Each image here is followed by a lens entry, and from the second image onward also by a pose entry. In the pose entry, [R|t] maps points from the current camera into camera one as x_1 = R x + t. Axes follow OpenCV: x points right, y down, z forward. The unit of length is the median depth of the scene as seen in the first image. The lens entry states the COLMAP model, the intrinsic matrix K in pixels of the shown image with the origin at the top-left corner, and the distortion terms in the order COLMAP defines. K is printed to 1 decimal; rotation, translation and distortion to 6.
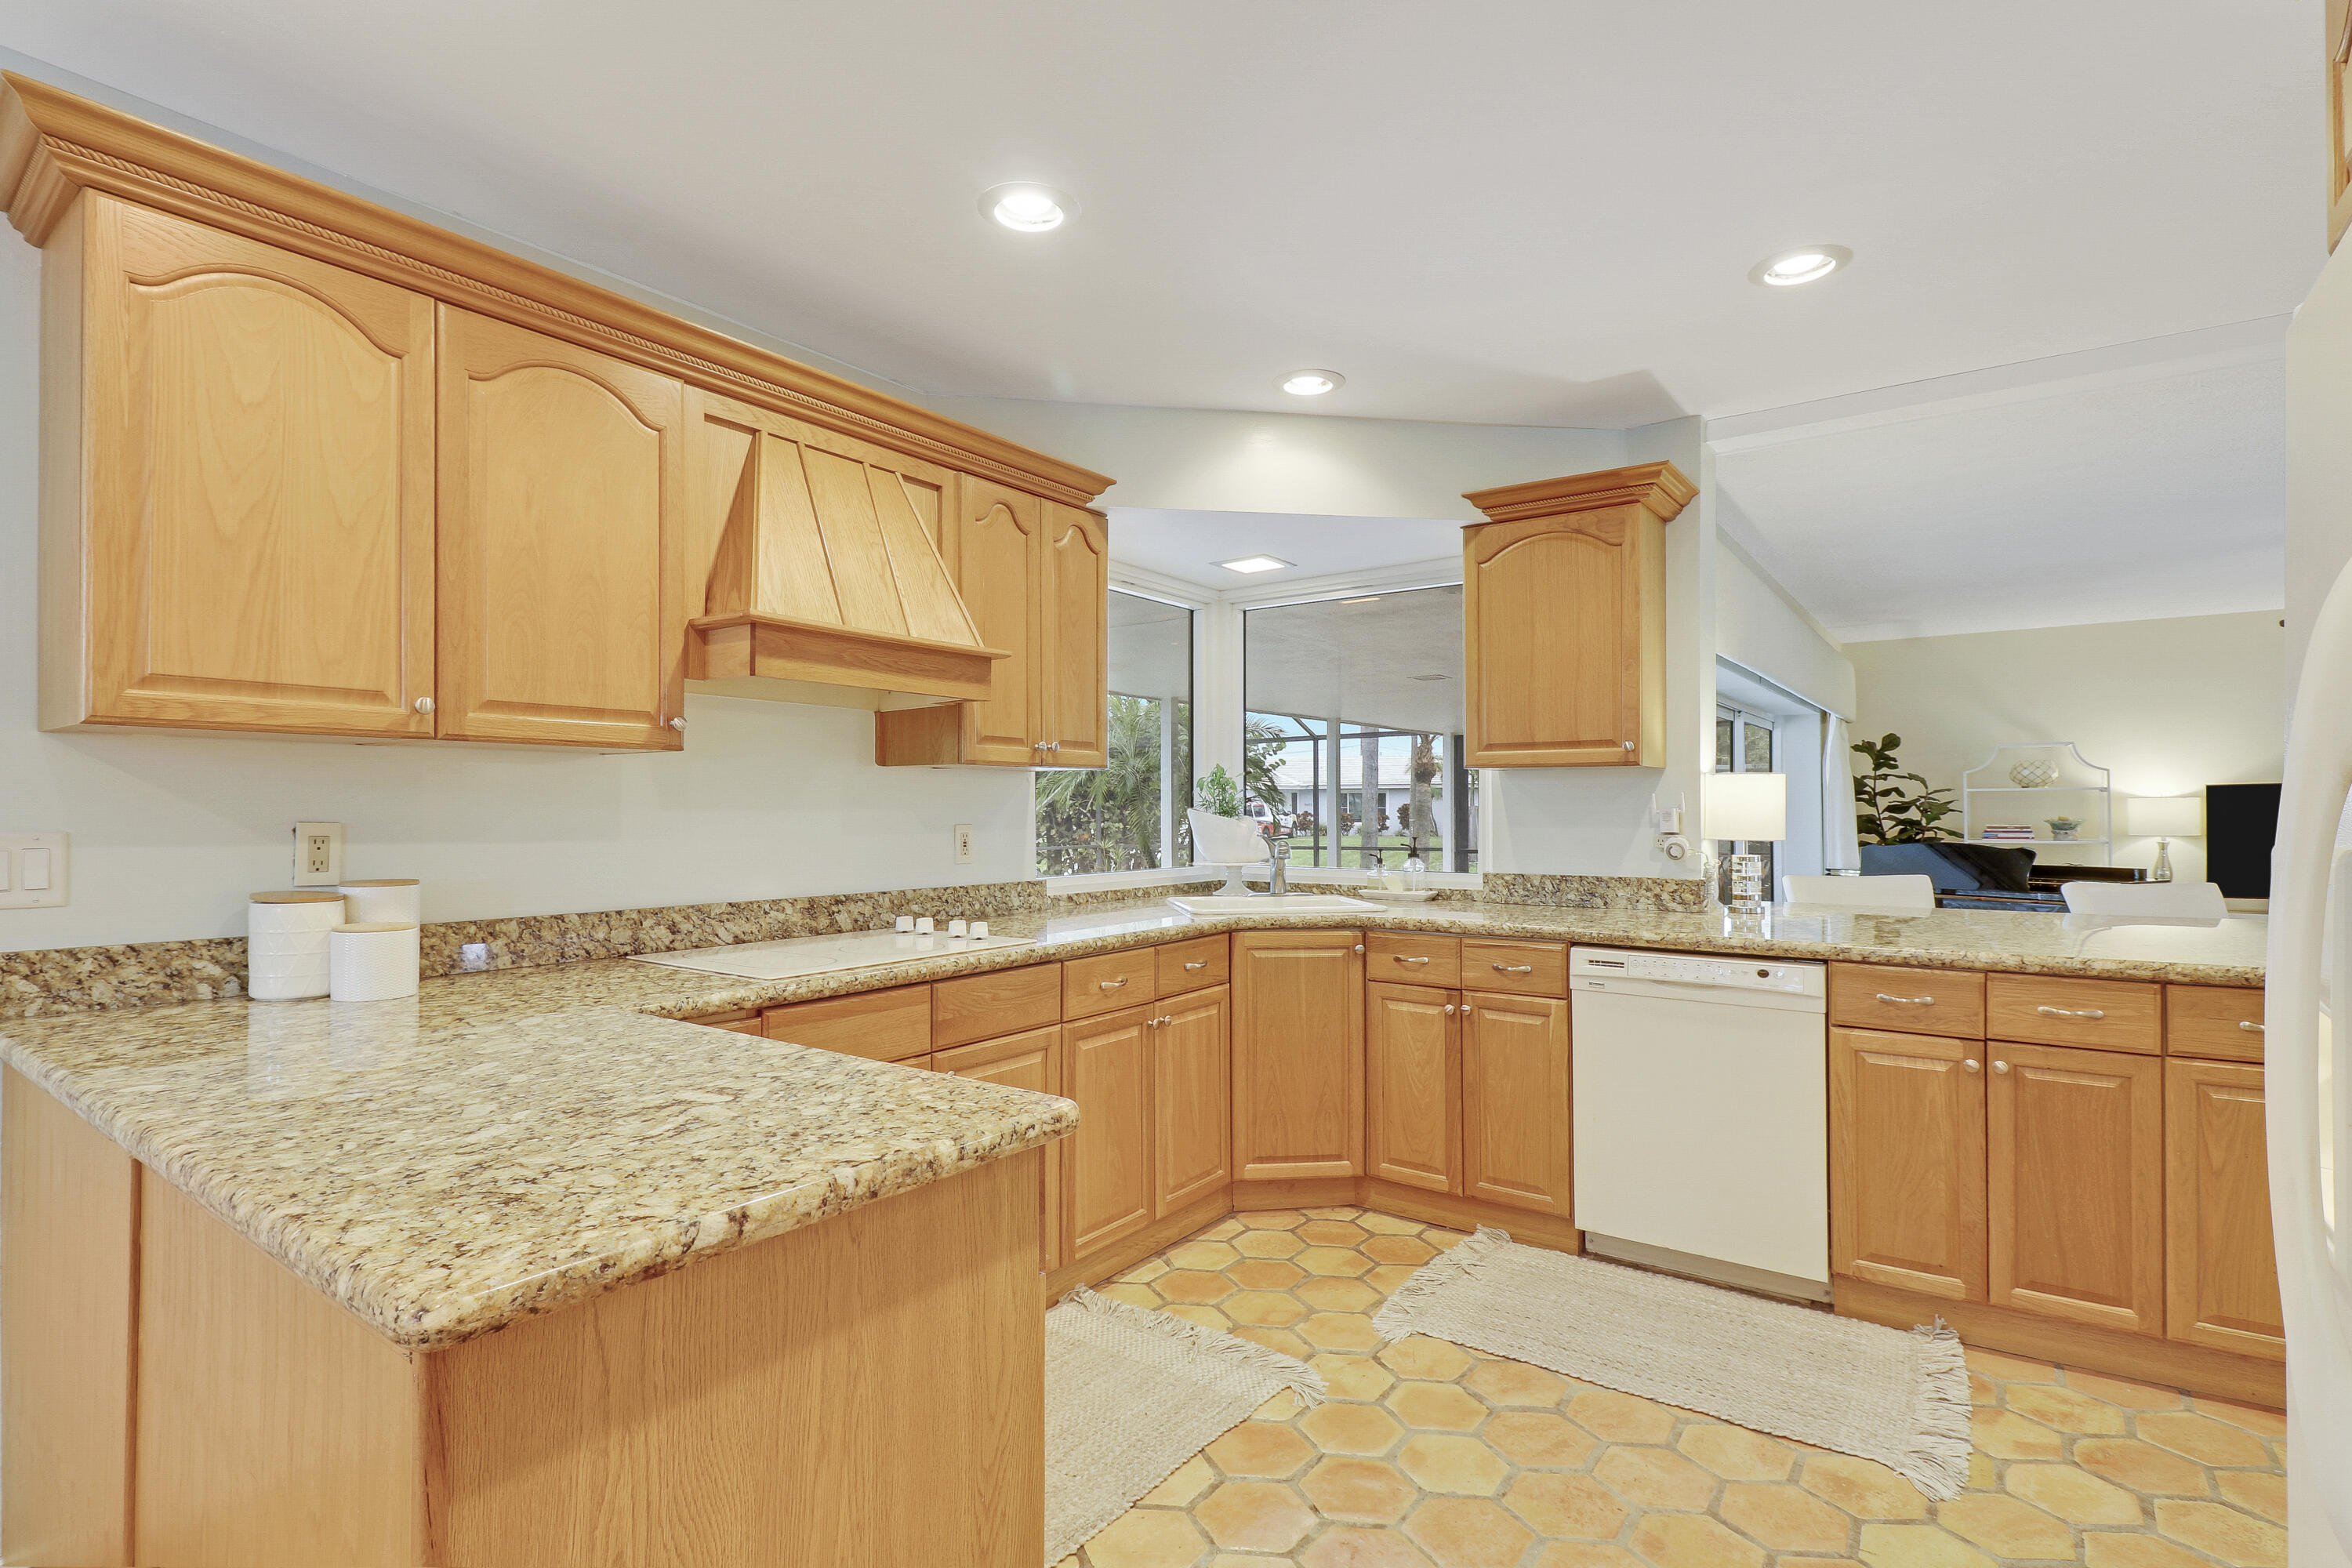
lens RADIAL K [[1115.2, 0, 1173.3], [0, 1115.2, 798.9], [0, 0, 1]] dist [-0.029615, -0.000464]
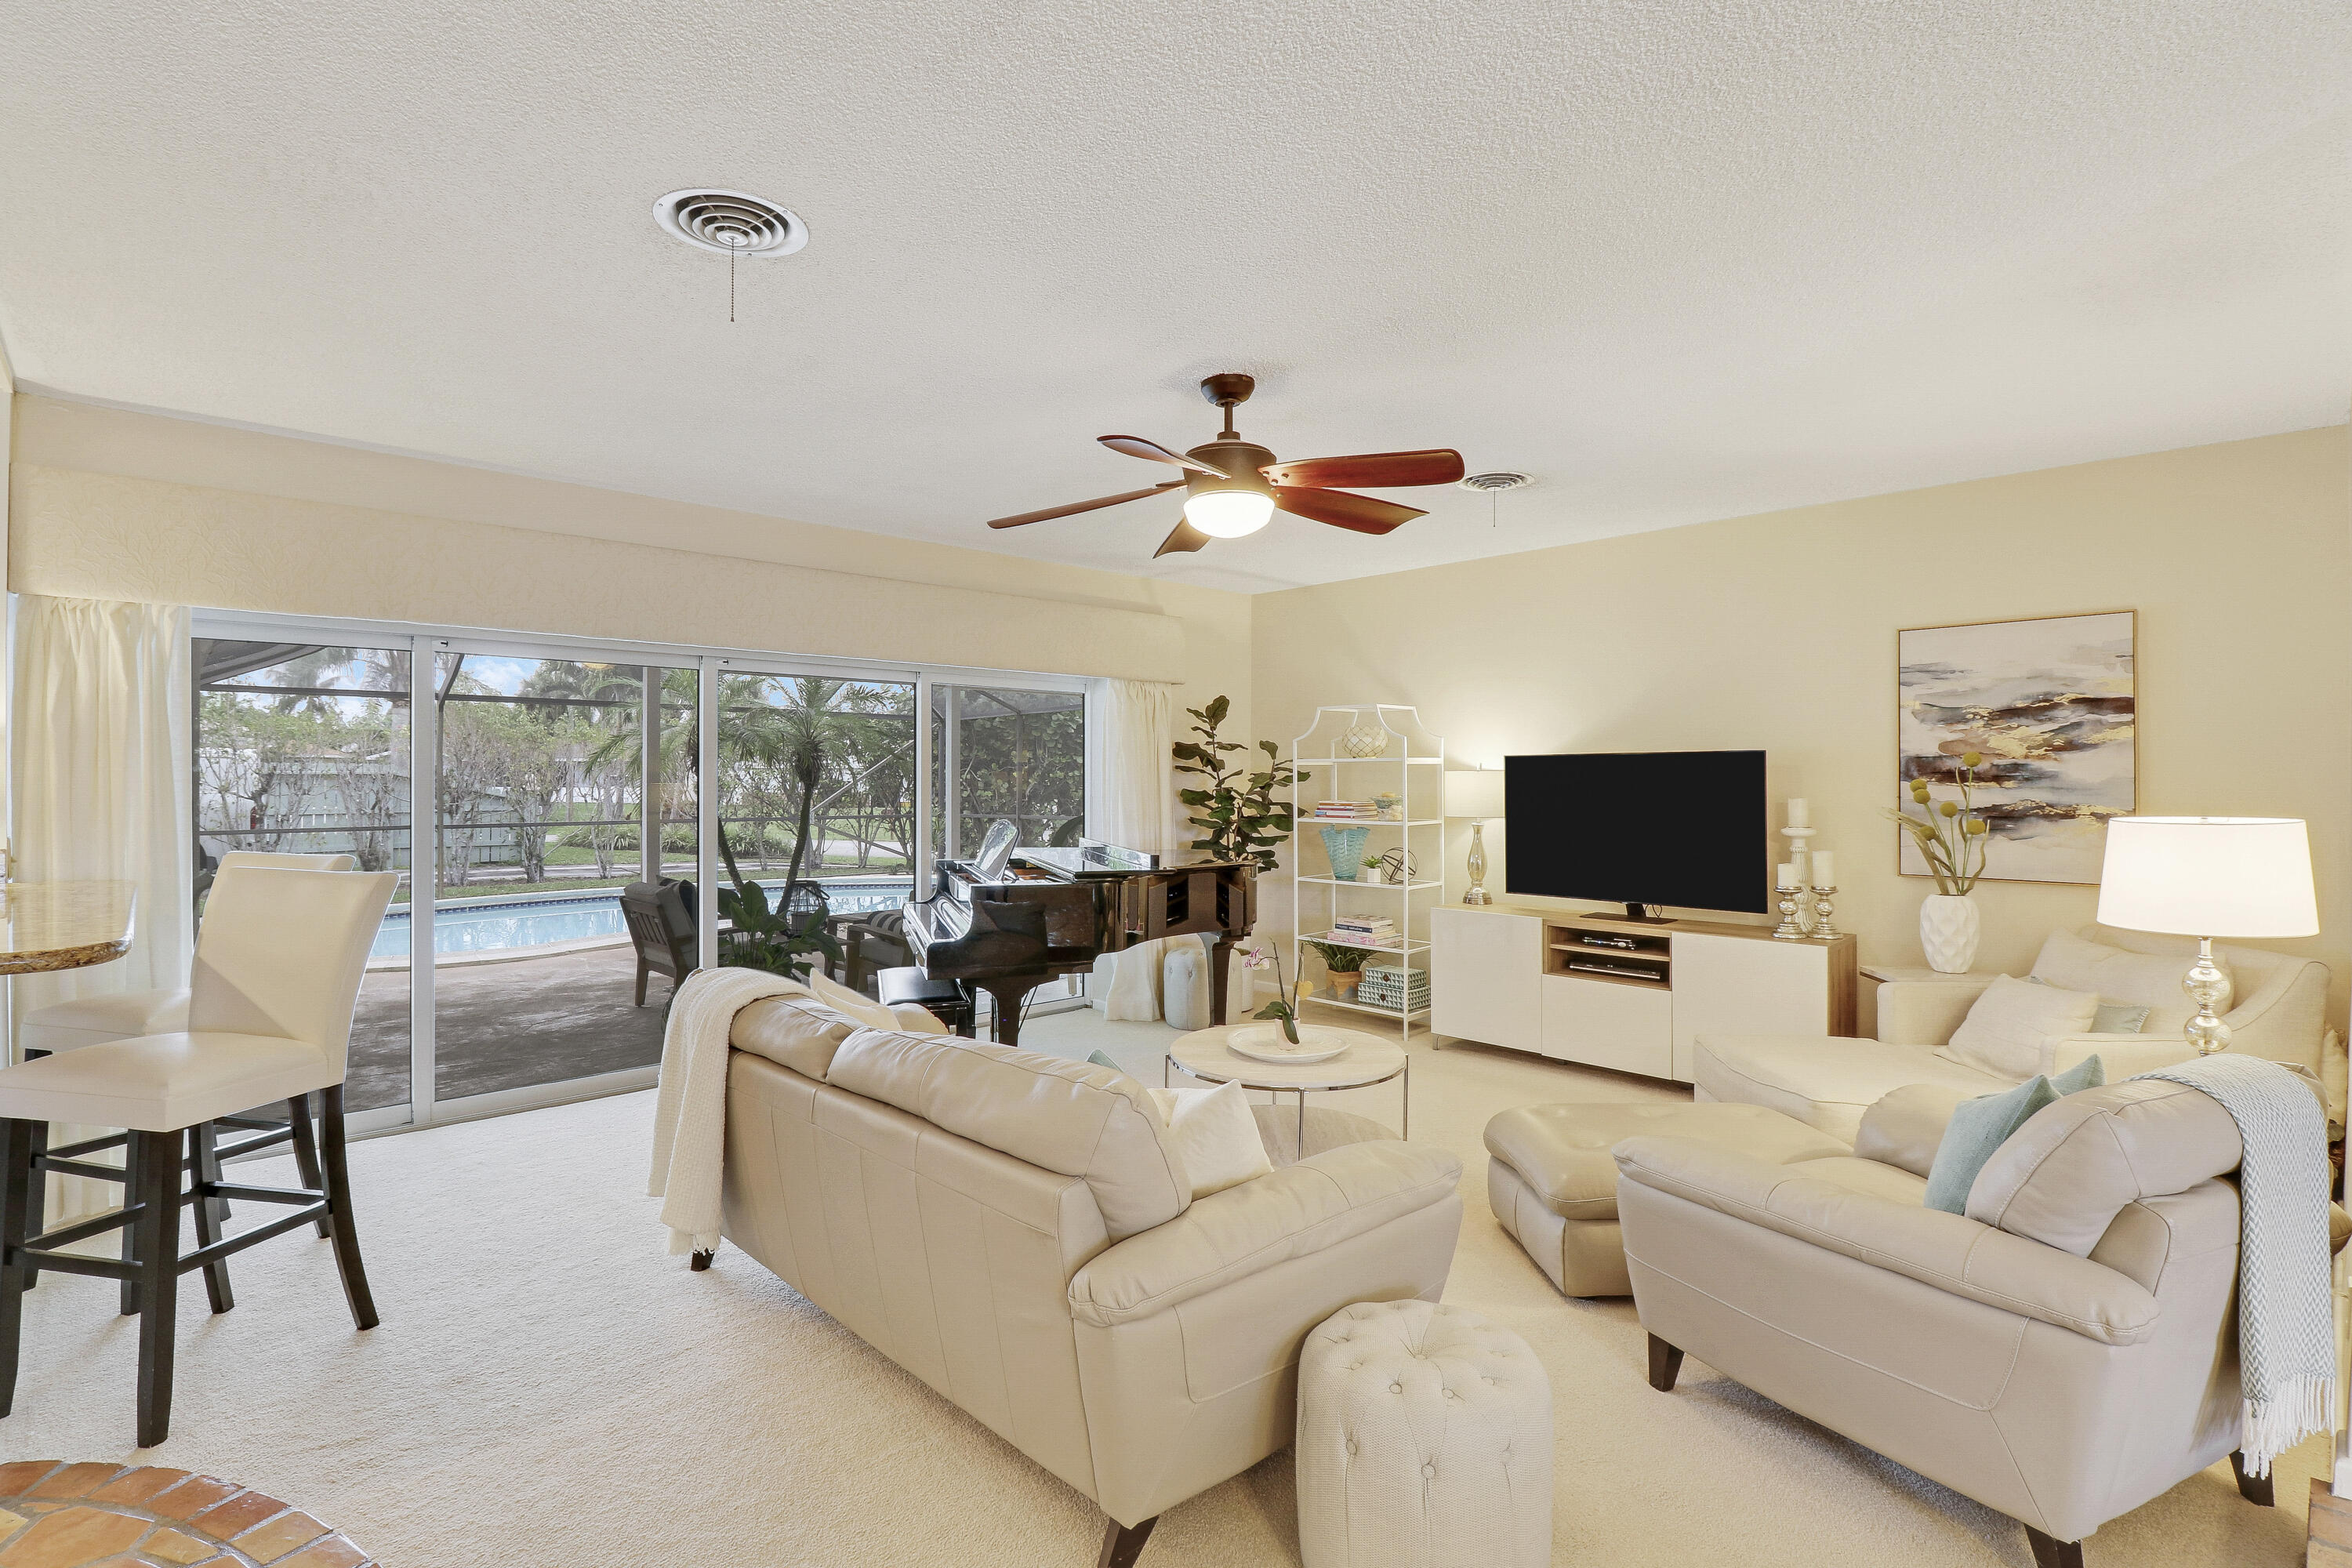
lens RADIAL K [[1122.1, 0, 1180.9], [0, 1122.1, 780.4], [0, 0, 1]] dist [-0.016337, -0.000442]
pose [[0.983519, 0.008059, -0.180627, 1.560218], [-0.006328, 0.999928, 0.010155, -0.001994], [0.180696, -0.008845, 0.983499, 0.267327]]
